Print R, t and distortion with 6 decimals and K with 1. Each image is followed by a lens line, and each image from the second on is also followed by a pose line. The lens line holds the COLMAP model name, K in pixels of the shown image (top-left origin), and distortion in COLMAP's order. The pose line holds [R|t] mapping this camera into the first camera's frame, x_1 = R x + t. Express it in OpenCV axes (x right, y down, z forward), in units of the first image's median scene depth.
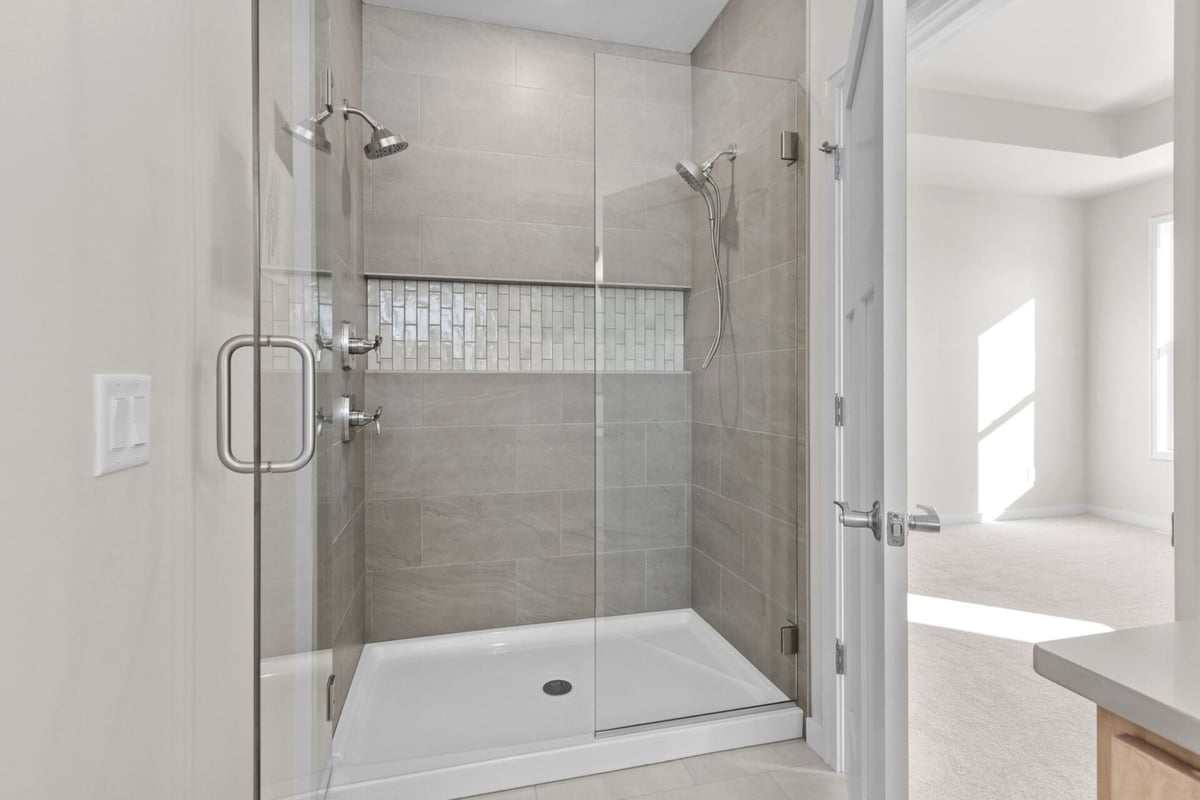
lens RADIAL K [[553.8, 0, 598.0], [0, 553.8, 390.8], [0, 0, 1]] dist [0.007949, -0.001777]
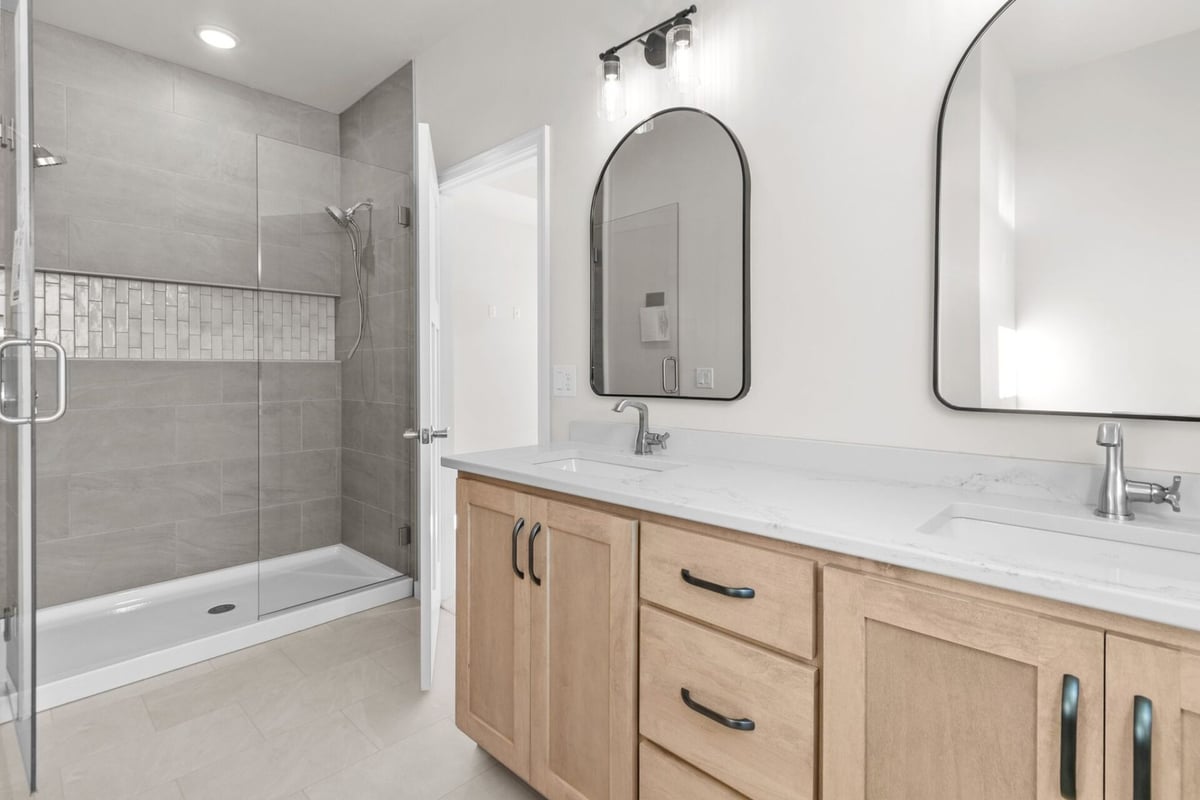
lens RADIAL K [[553.8, 0, 589.1], [0, 553.8, 373.3], [0, 0, 1]] dist [0.007949, -0.001777]
pose [[0.850374, -0.002371, 0.526173, -0.022973], [0.007124, 0.999950, -0.007006, 0.008304], [-0.526130, 0.009706, 0.850349, -0.449225]]
